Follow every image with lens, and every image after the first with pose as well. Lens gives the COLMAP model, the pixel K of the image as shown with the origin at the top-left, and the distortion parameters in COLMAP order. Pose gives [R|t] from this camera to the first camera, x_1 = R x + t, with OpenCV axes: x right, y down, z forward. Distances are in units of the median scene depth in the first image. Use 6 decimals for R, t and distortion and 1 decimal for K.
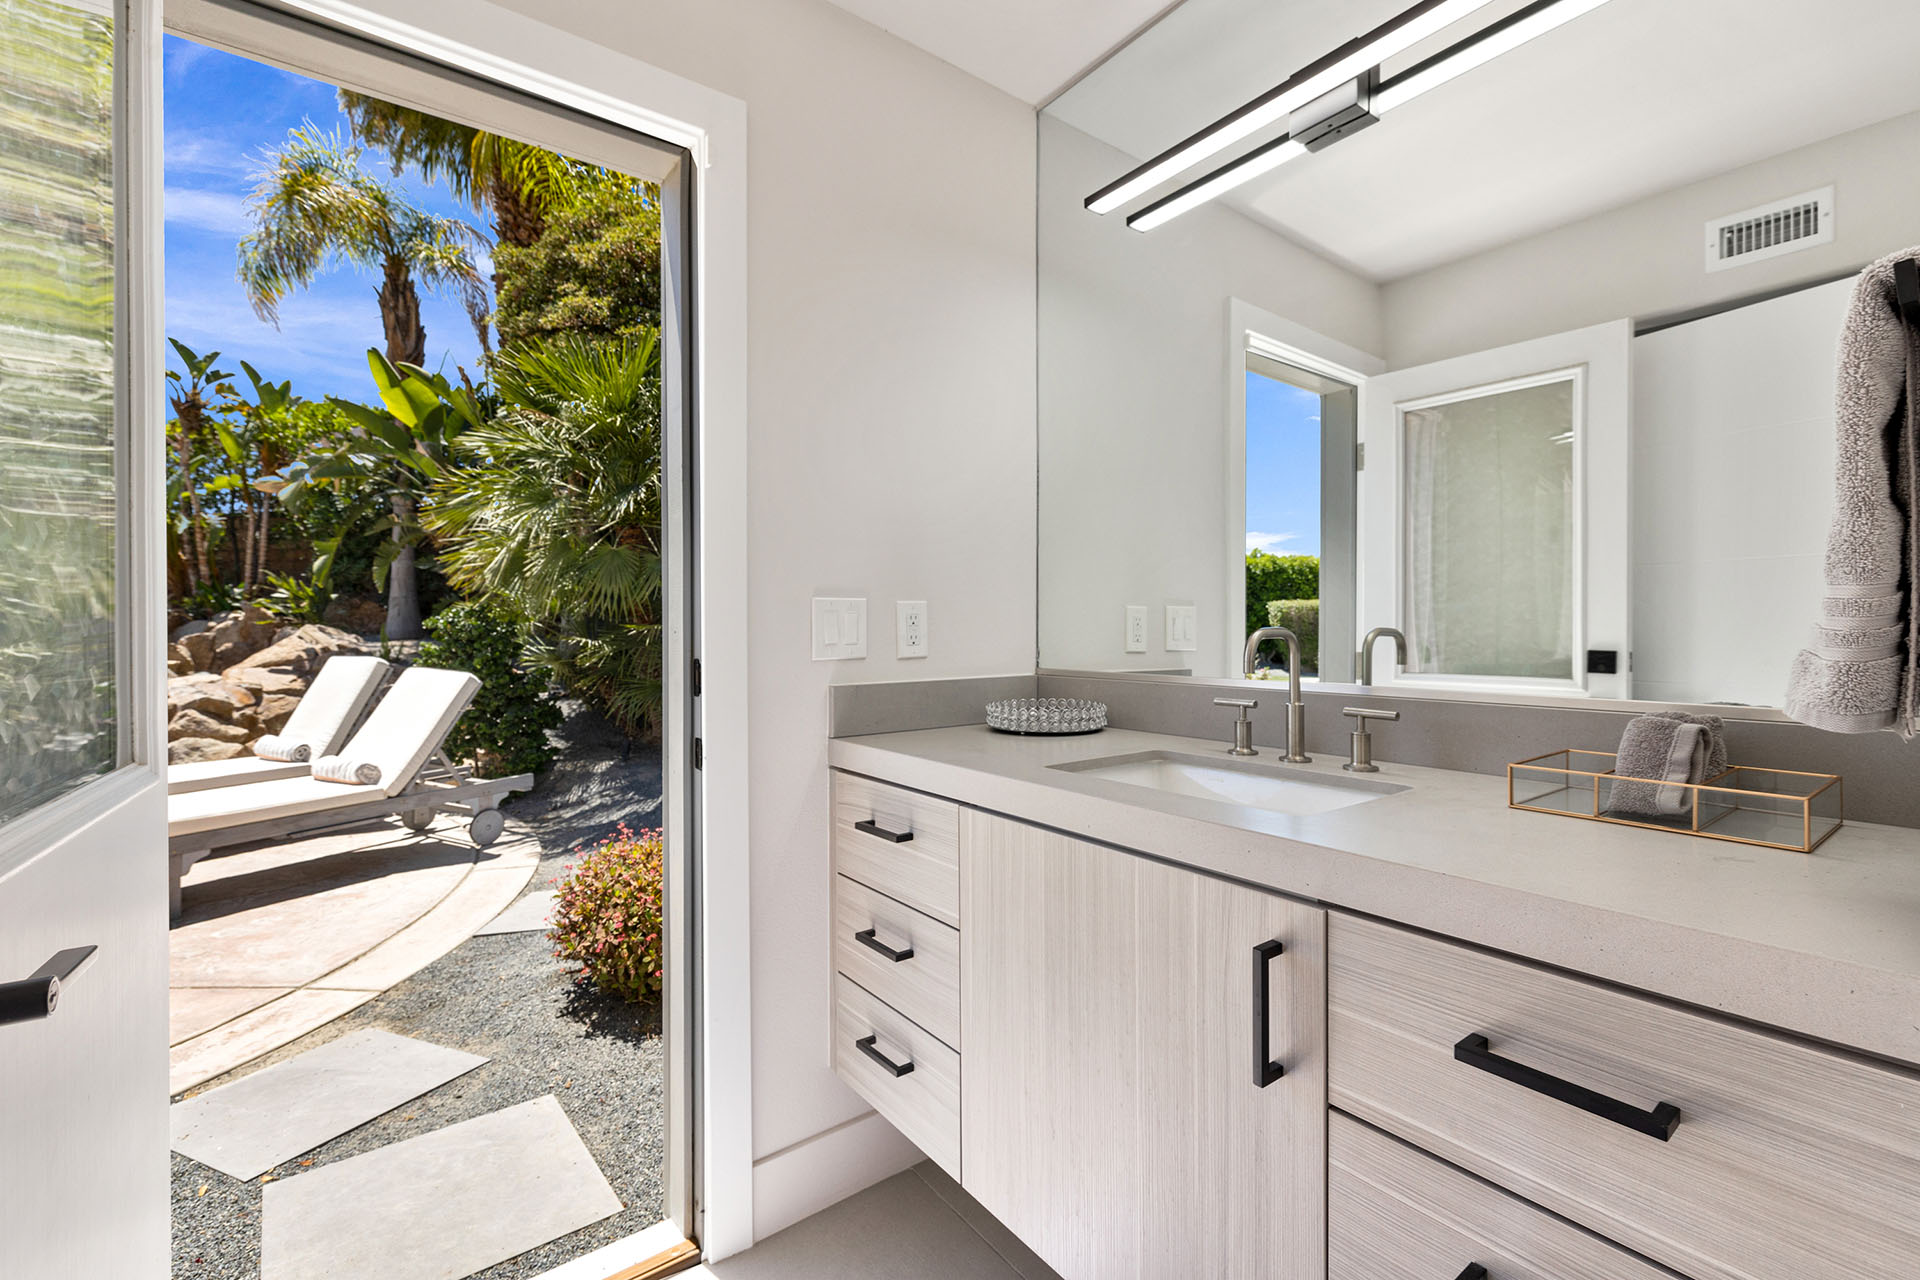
lens RADIAL K [[829.6, 0, 965.9], [0, 829.6, 628.6], [0, 0, 1]] dist [-0.000399, 0.000070]
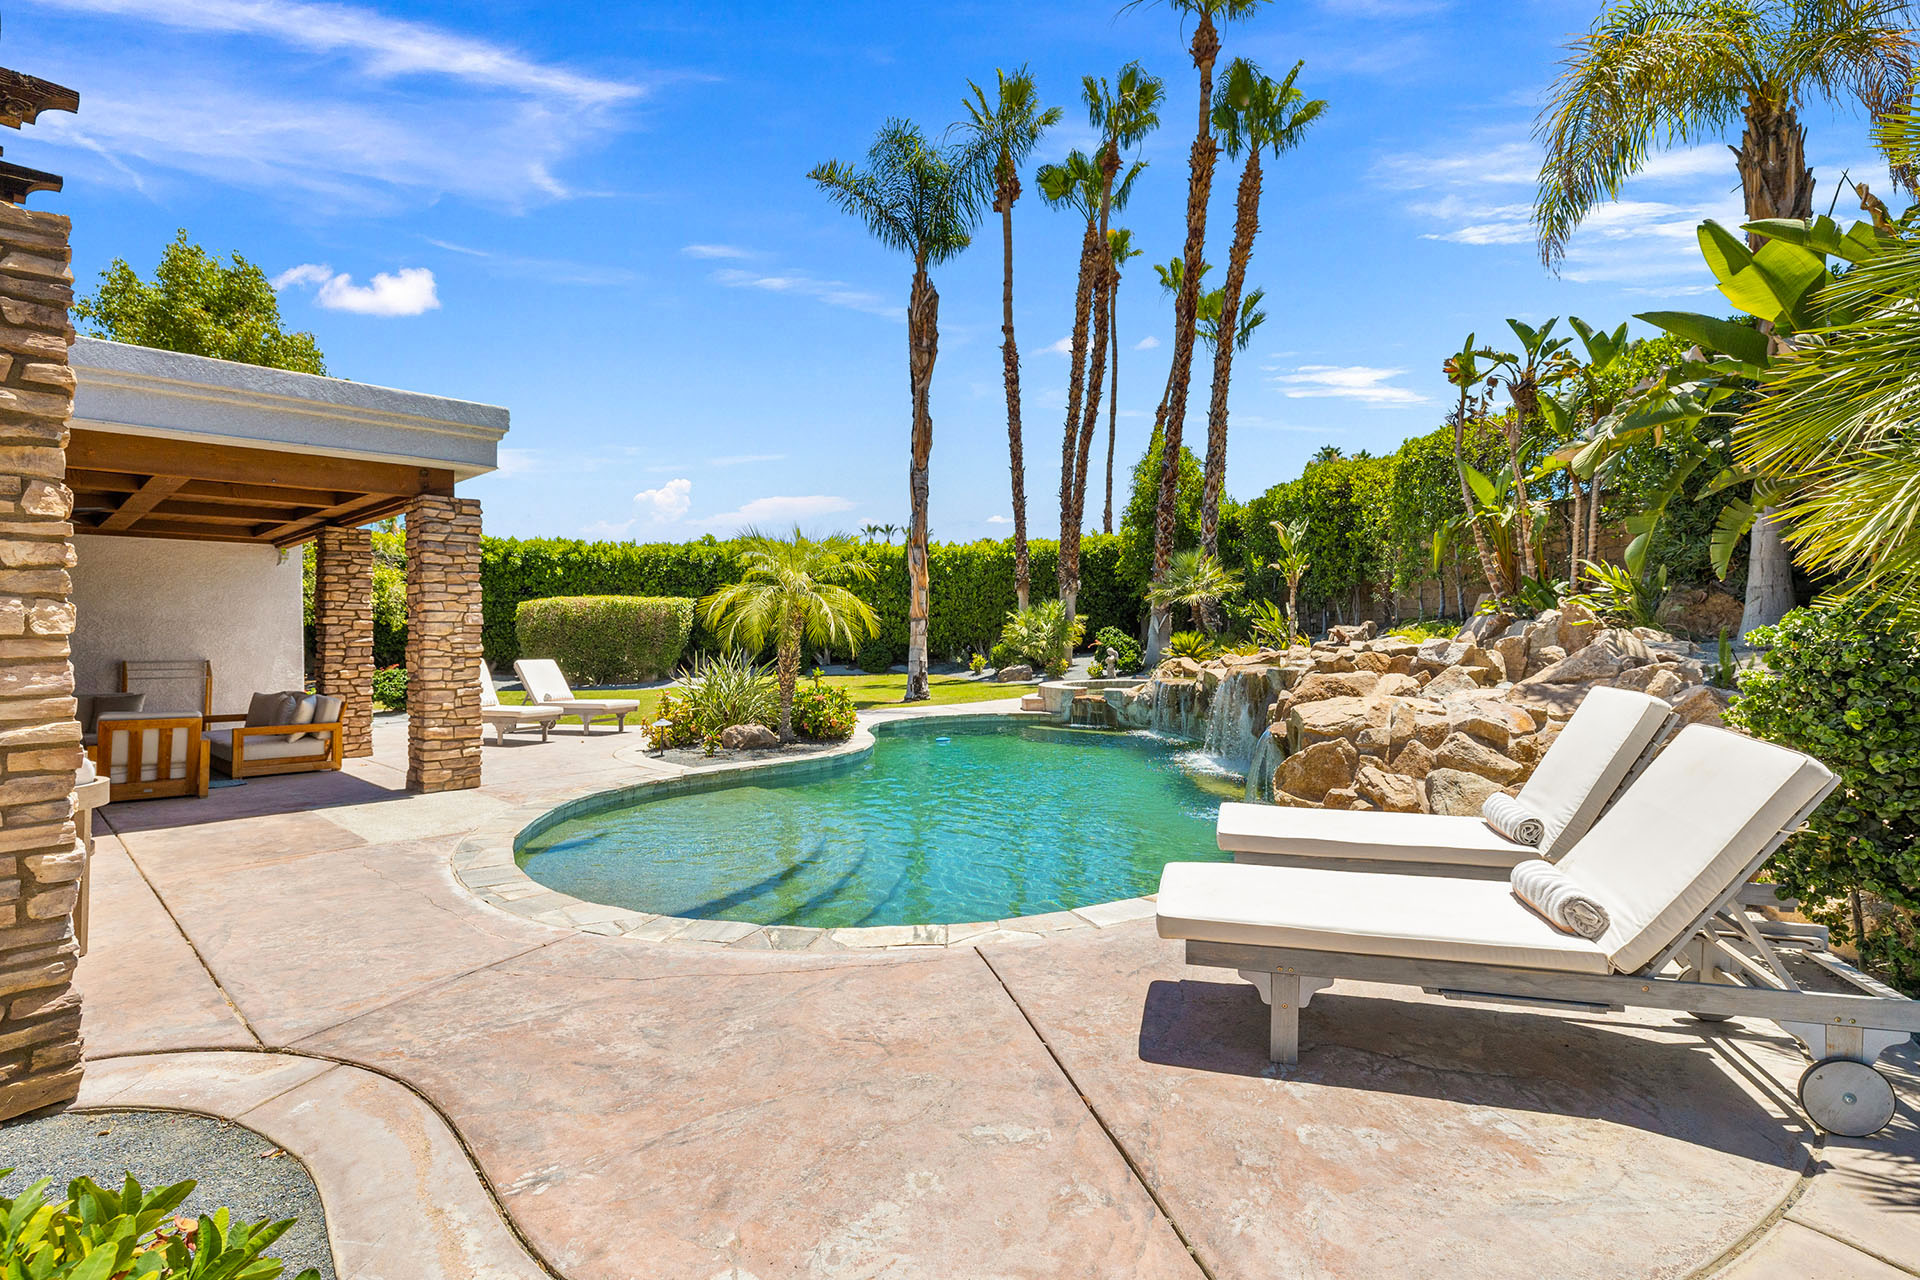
lens RADIAL K [[882.1, 0, 971.9], [0, 882.1, 654.5], [0, 0, 1]] dist [-0.007358, 0.000993]
pose [[0.203399, 0.036938, -0.978399, -0.104030], [0.004974, 0.999236, 0.038758, -0.013217], [0.979083, -0.012750, 0.203060, 0.217617]]
